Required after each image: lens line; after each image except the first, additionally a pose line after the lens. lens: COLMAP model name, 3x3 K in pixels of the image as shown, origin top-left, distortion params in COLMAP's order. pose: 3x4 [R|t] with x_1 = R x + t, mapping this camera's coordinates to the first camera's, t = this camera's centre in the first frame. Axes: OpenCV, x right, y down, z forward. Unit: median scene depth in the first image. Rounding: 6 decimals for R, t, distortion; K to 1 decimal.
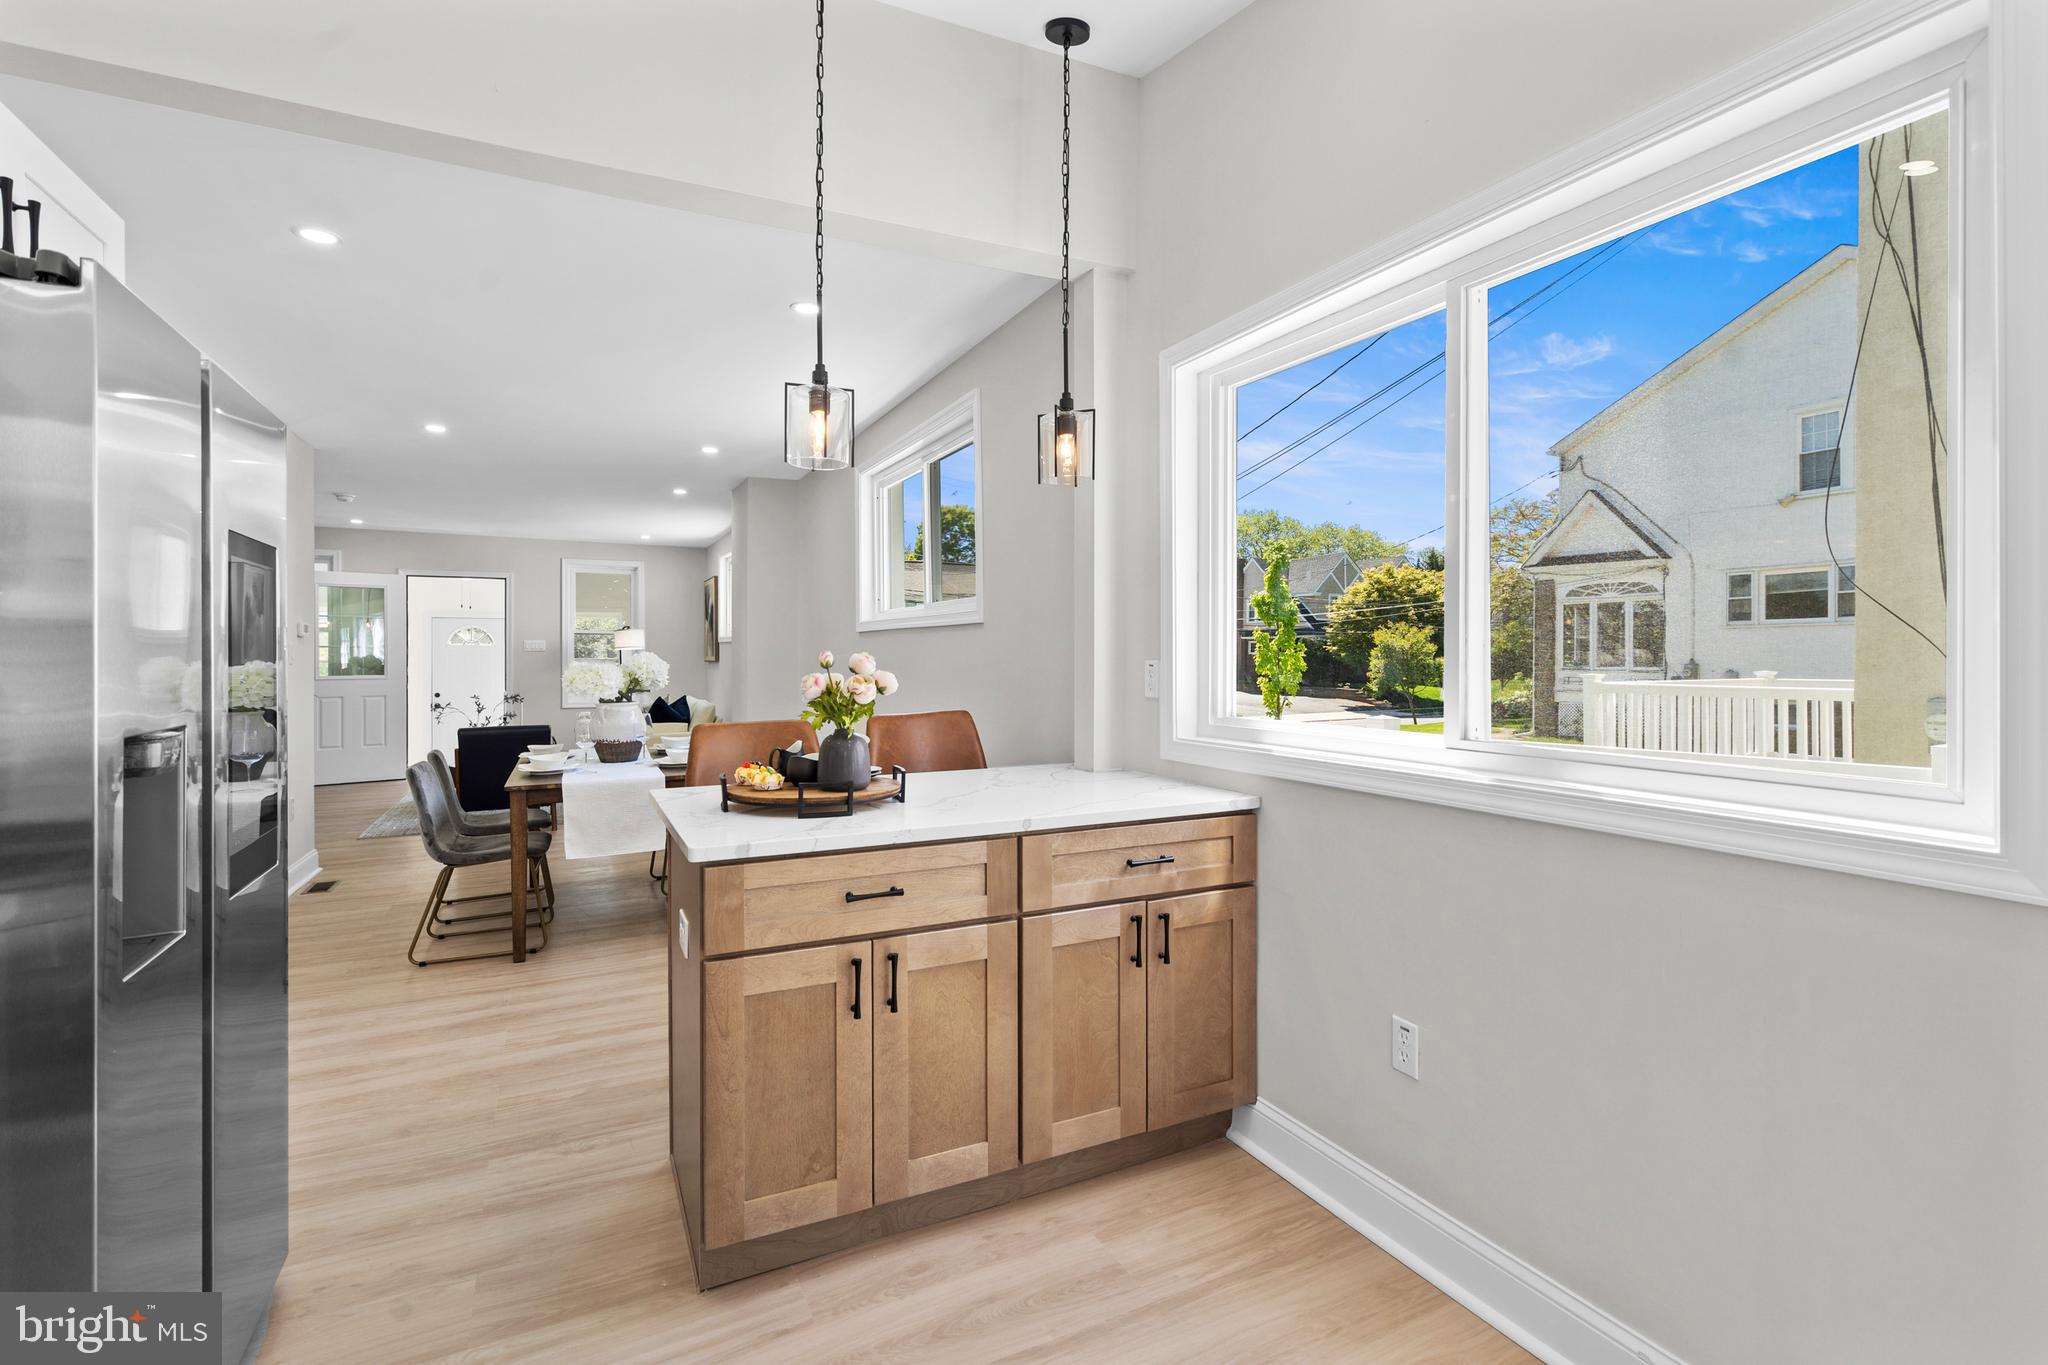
lens RADIAL K [[943.0, 0, 1023.4], [0, 943.0, 652.9], [0, 0, 1]] dist [-0.001288, 0.000156]
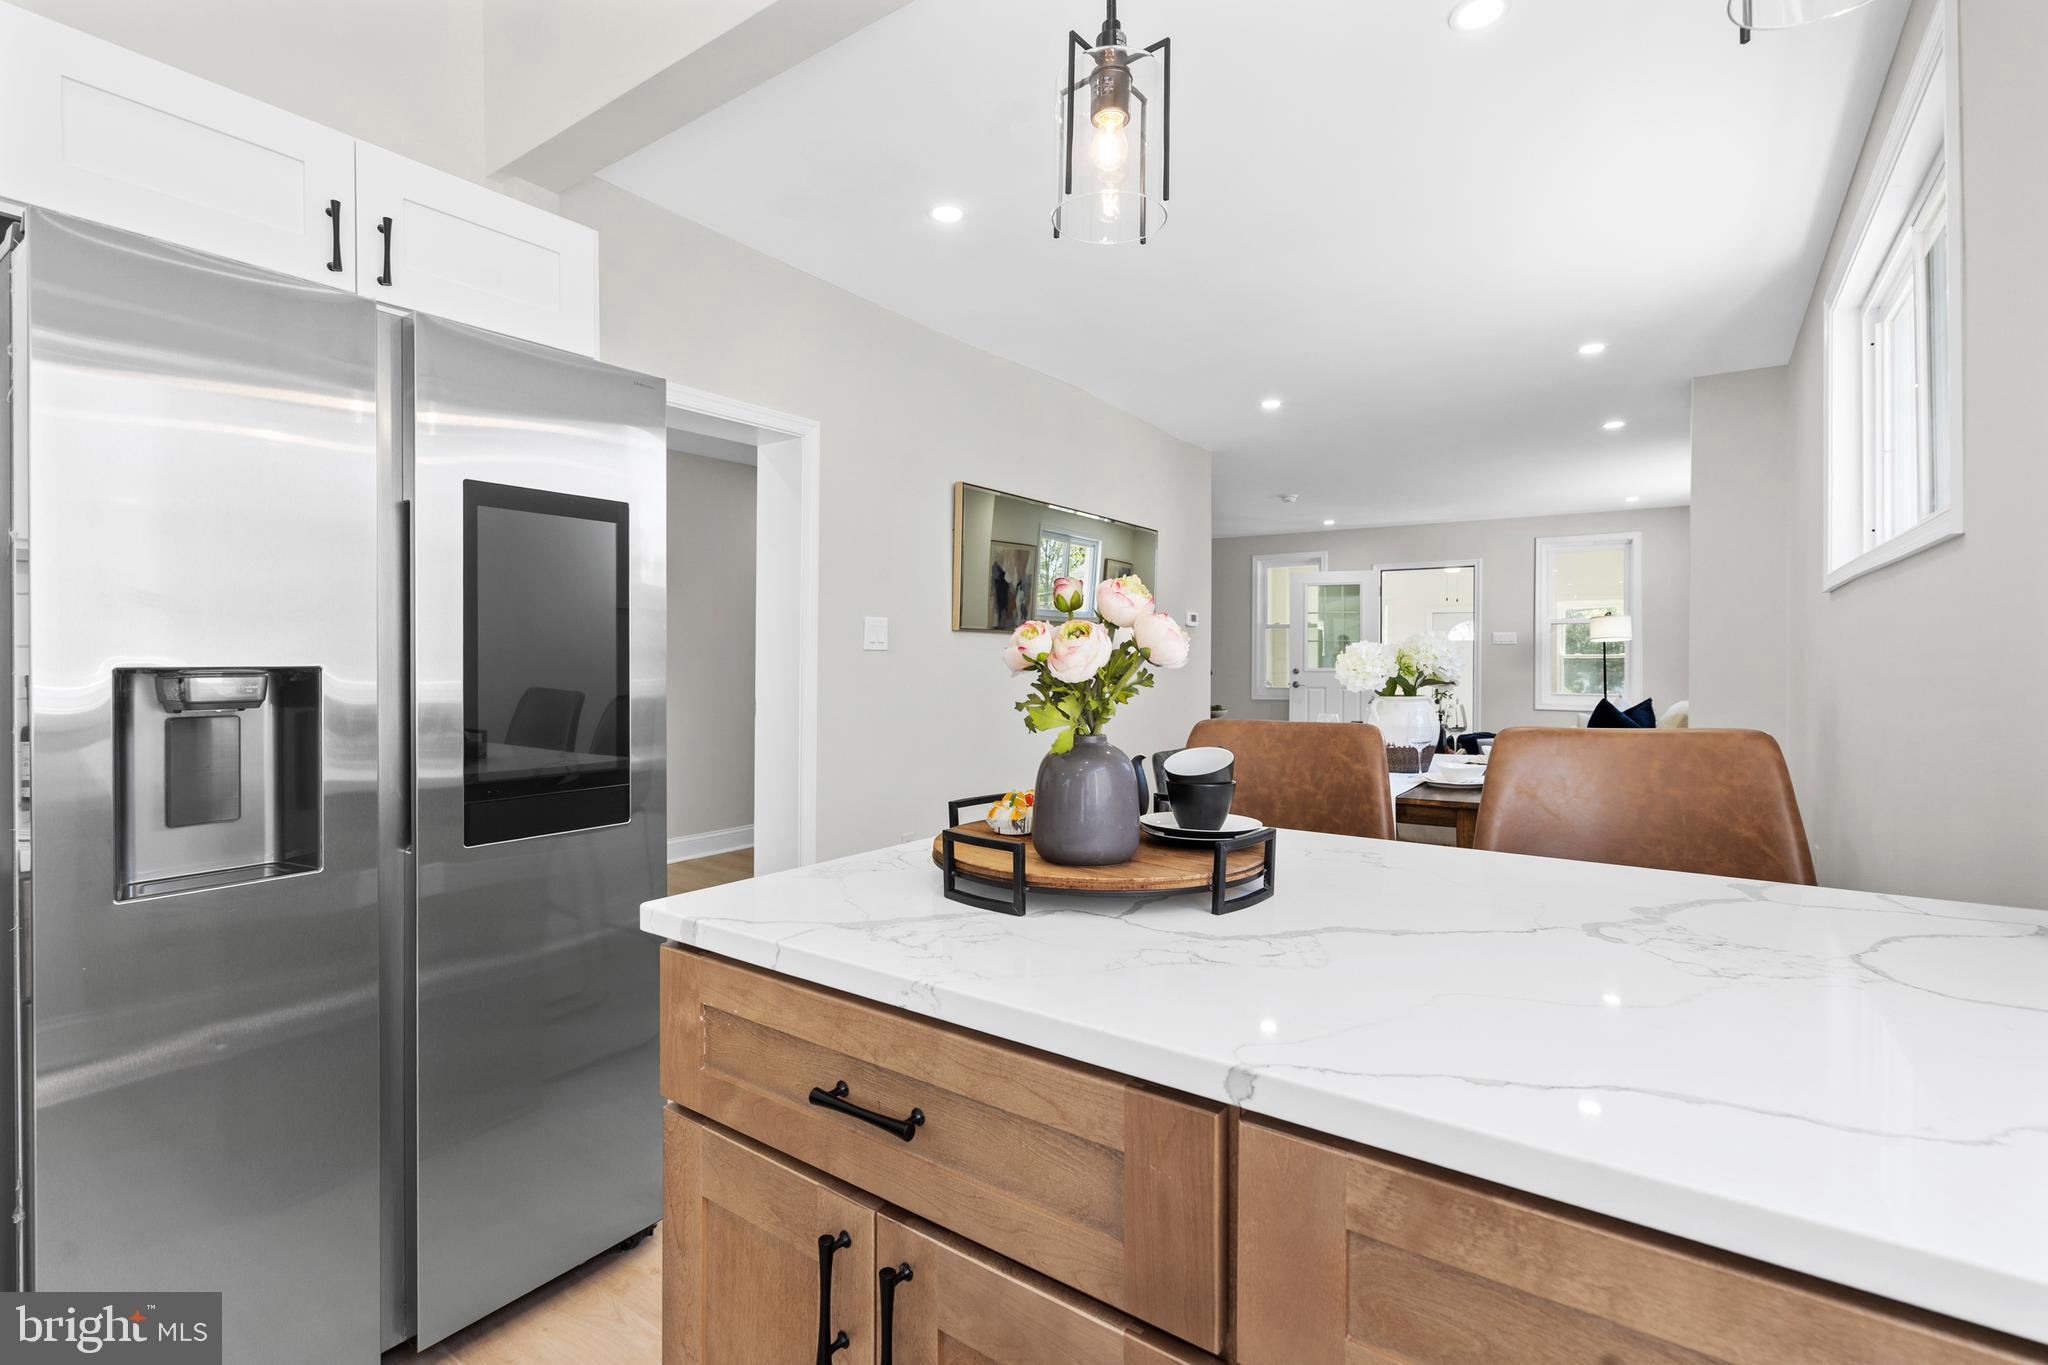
lens RADIAL K [[943.0, 0, 1023.4], [0, 943.0, 652.9], [0, 0, 1]] dist [-0.001288, 0.000156]
pose [[0.469199, -0.001171, -0.883092, 0.101489], [-0.003152, 0.999991, -0.003001, 0.017571], [0.883087, 0.004192, 0.469190, 0.331597]]
